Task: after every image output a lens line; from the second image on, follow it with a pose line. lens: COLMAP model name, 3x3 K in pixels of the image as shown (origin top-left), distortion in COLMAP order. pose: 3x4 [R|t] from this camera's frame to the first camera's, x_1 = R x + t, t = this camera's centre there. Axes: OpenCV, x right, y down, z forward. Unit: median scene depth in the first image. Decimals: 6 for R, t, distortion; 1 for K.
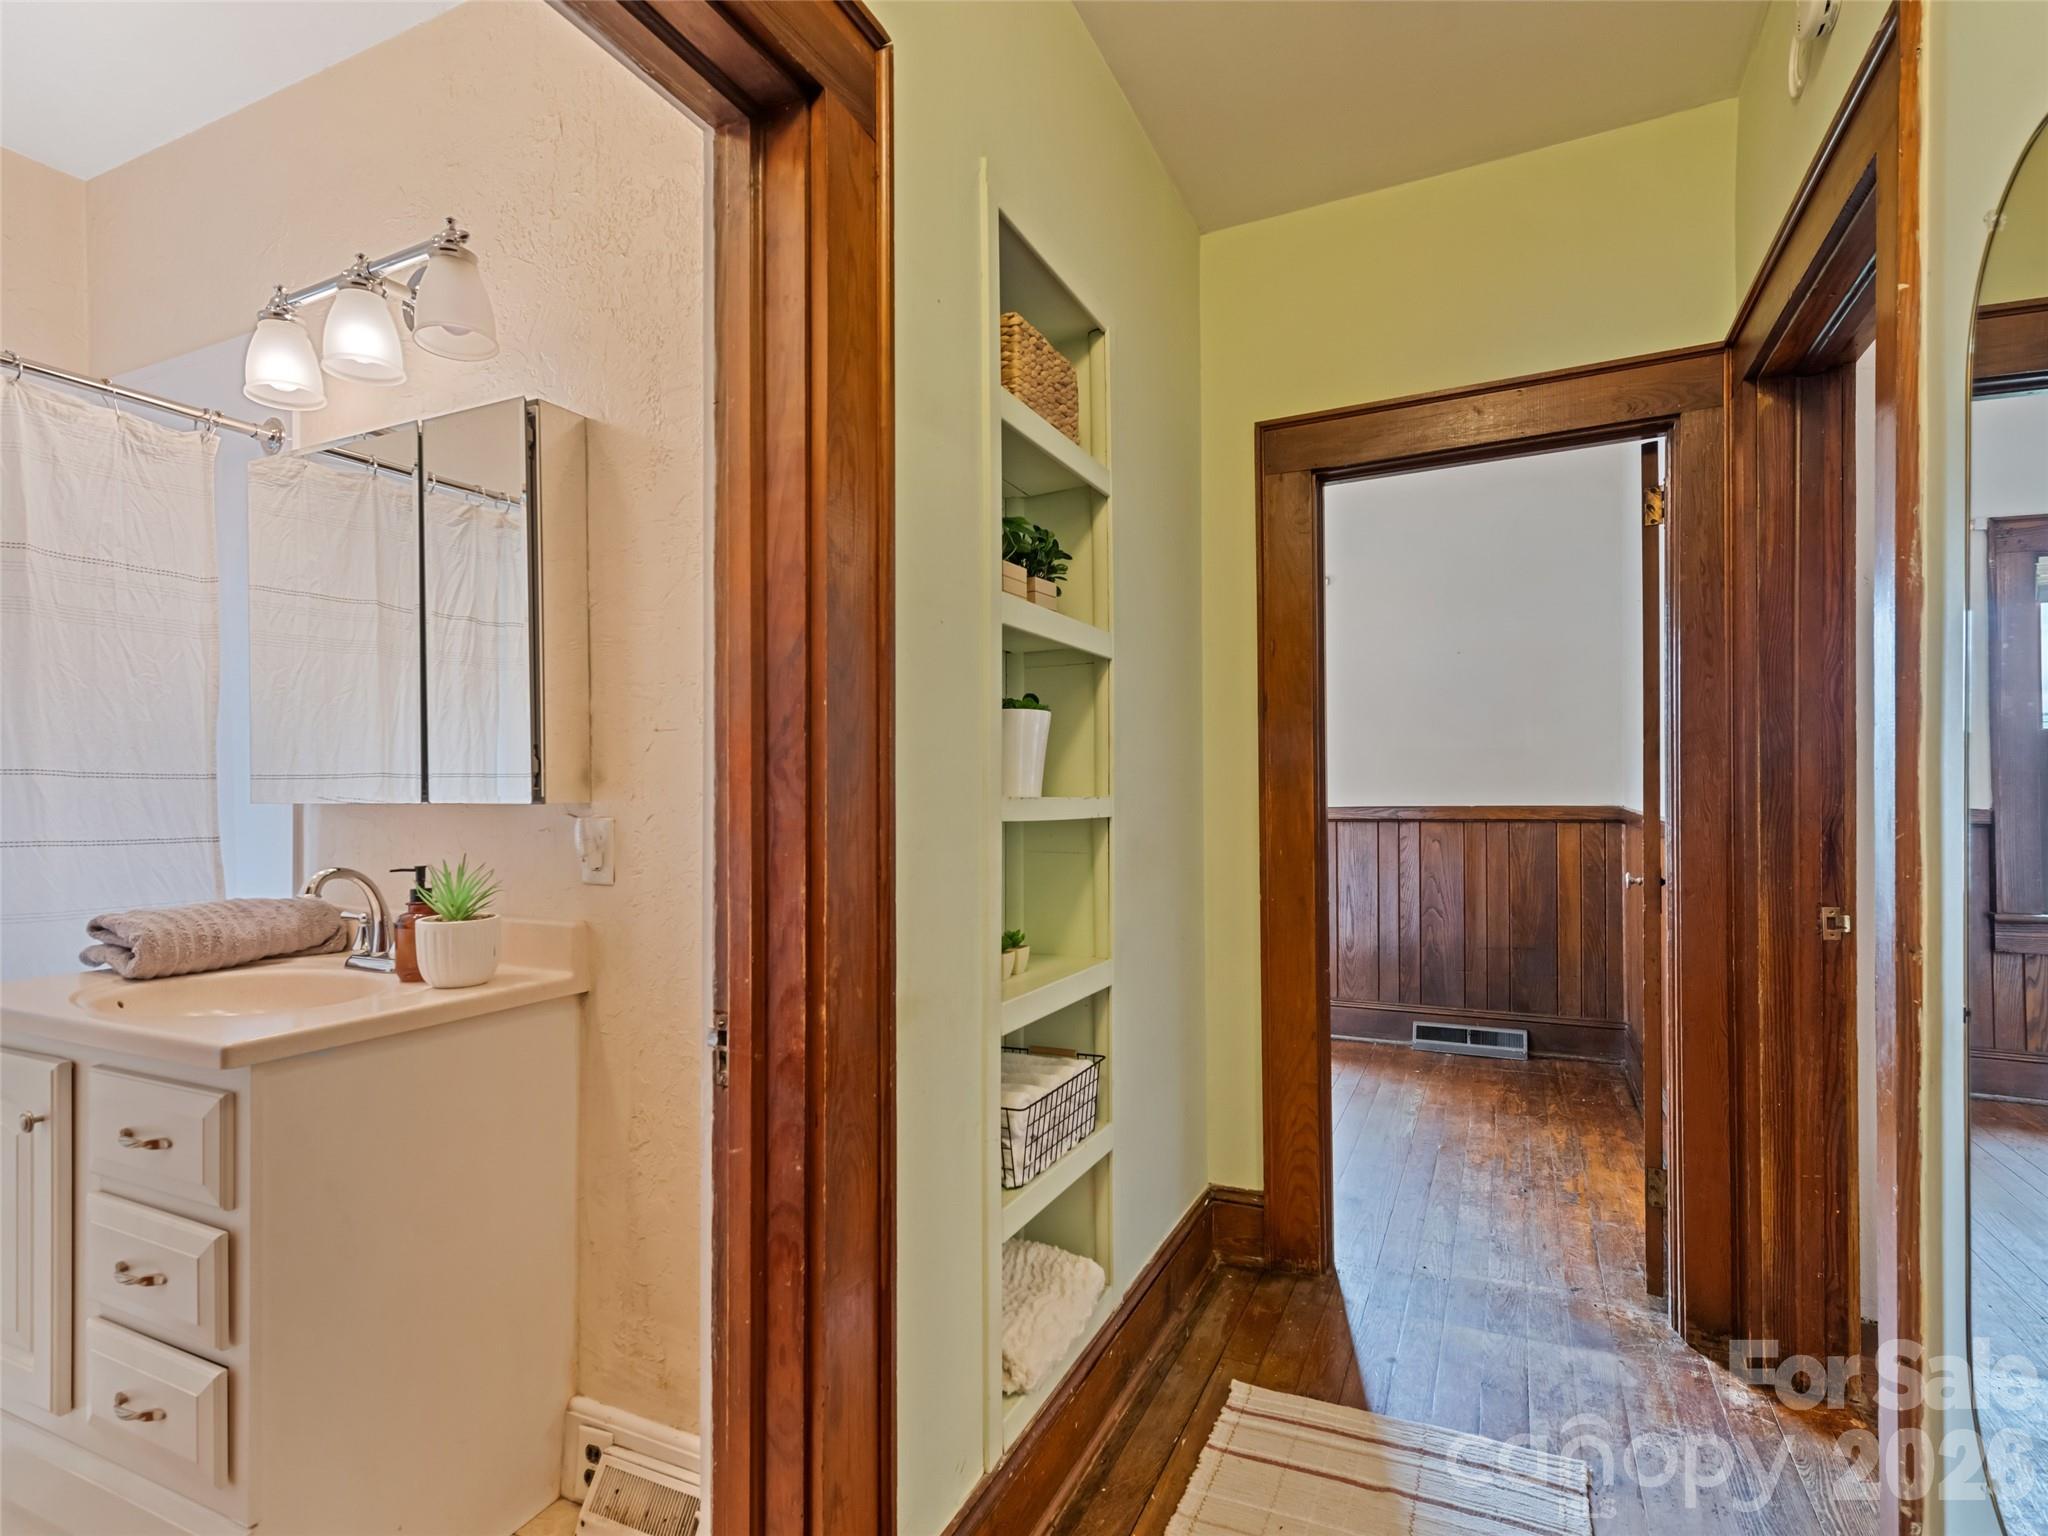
lens RADIAL K [[1022.5, 0, 1024.8], [0, 1022.5, 806.4], [0, 0, 1]] dist [0.018086, -0.010254]
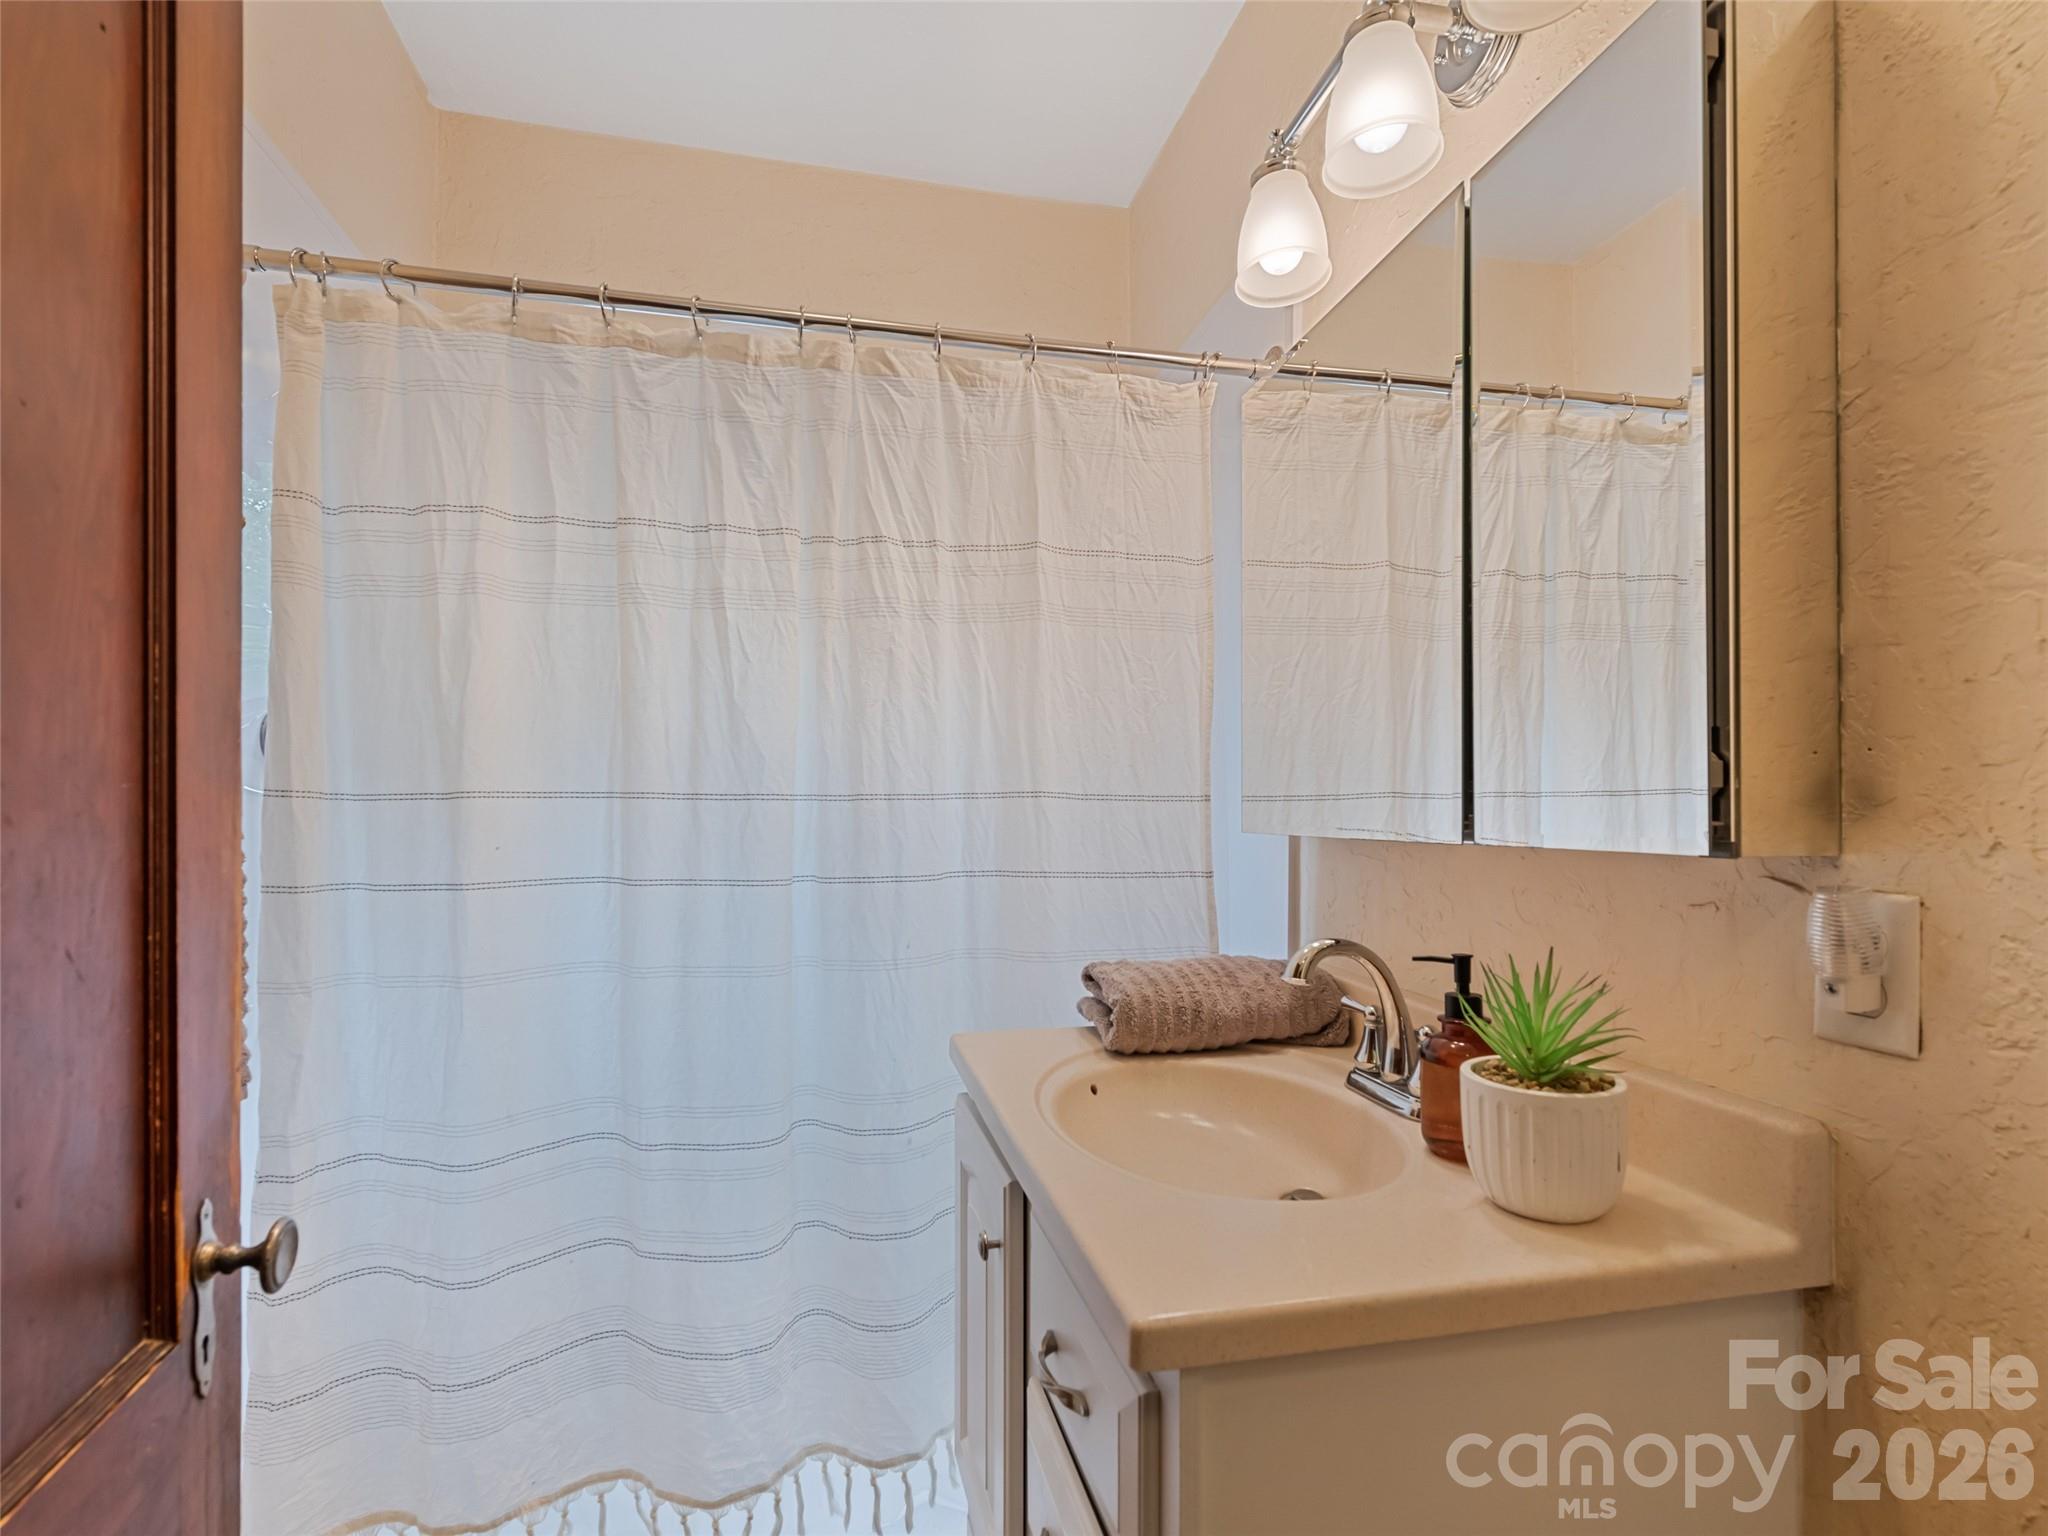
lens RADIAL K [[939.4, 0, 1018.5], [0, 939.4, 785.2], [0, 0, 1]] dist [0.022802, -0.008139]
pose [[0.602383, -0.014584, -0.798074, -0.303247], [-0.017033, 0.999371, -0.031119, -0.014588], [0.798025, 0.032339, 0.601756, 0.464474]]
